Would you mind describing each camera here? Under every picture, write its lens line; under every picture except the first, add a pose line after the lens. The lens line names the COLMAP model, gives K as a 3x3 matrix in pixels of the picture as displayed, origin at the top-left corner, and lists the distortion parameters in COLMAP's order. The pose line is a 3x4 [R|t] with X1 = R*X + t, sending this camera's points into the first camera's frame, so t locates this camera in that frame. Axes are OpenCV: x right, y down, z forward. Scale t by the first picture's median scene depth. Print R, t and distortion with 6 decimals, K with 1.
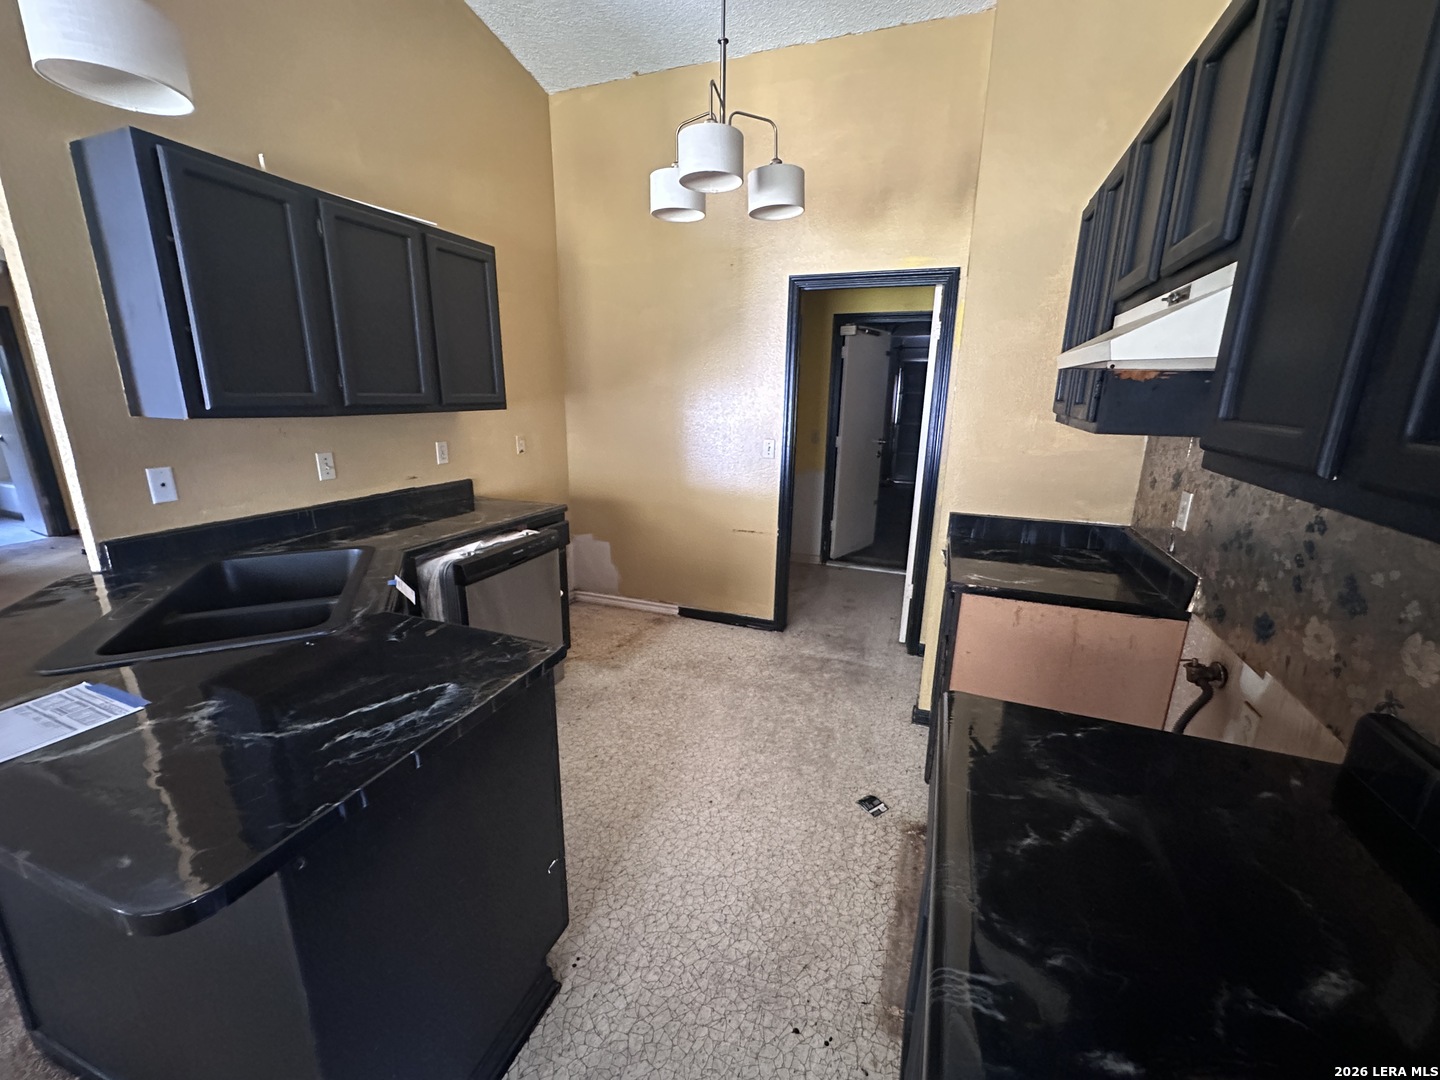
lens RADIAL K [[578.8, 0, 720.0], [0, 578.8, 540.0], [0, 0, 1]] dist [-0.003716, 0.000746]
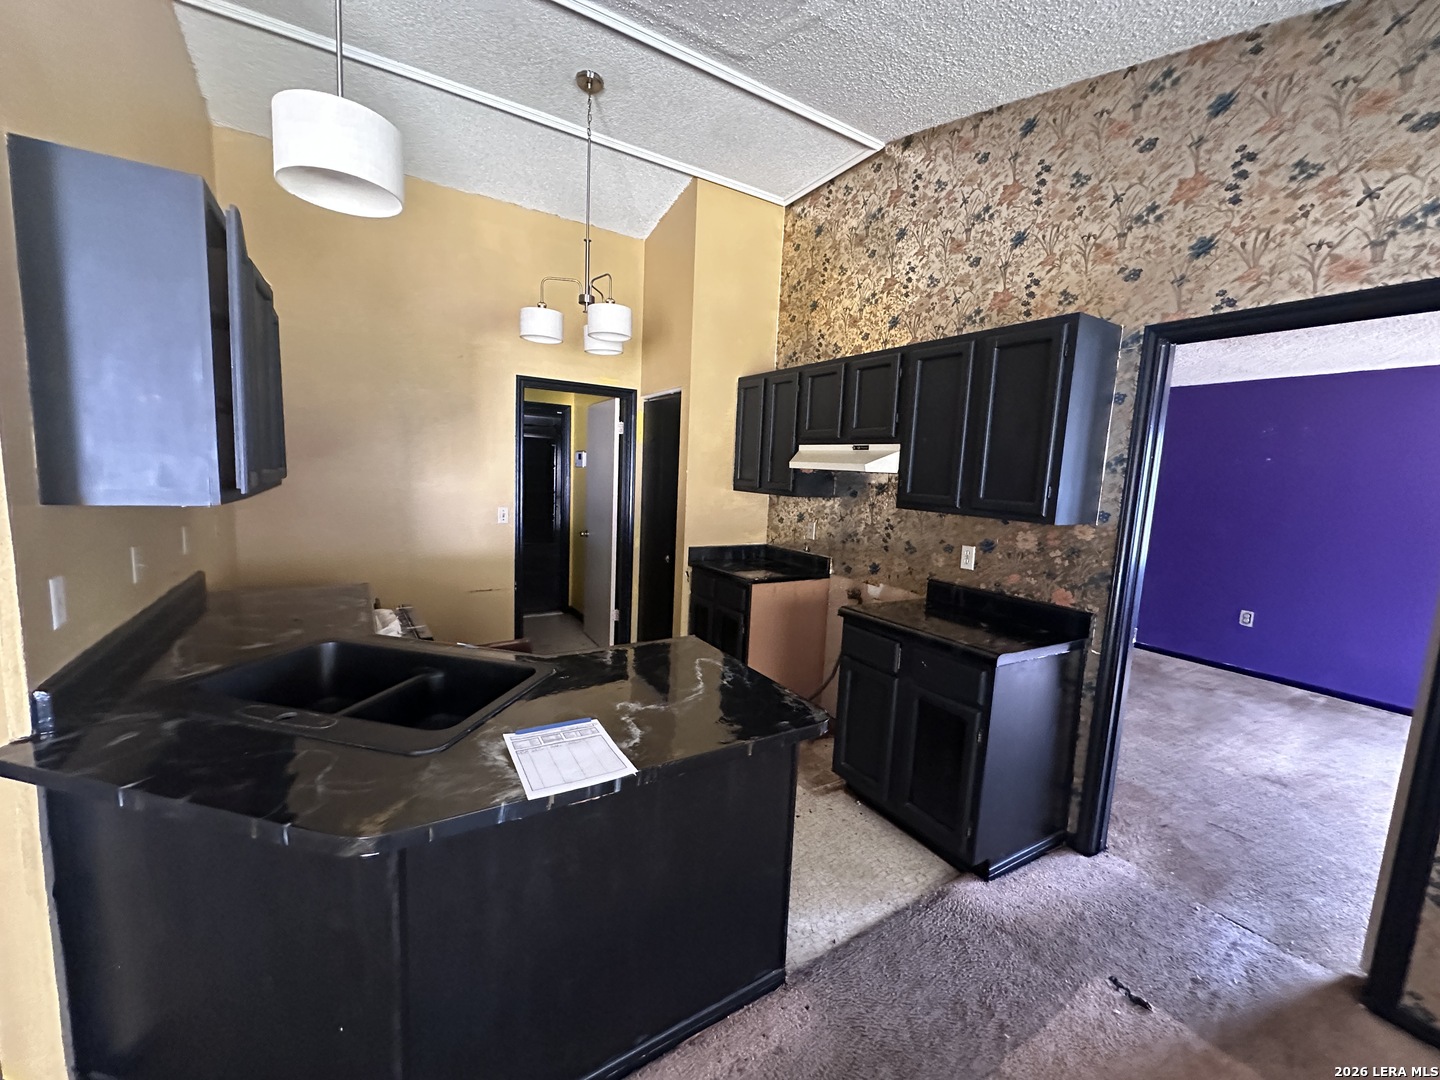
lens RADIAL K [[578.8, 0, 720.0], [0, 578.8, 540.0], [0, 0, 1]] dist [-0.003716, 0.000746]
pose [[0.601112, -0.082177, 0.794928, -1.189277], [0.165187, 0.985994, -0.022983, -0.023018], [-0.781906, 0.145128, 0.606268, -0.053187]]
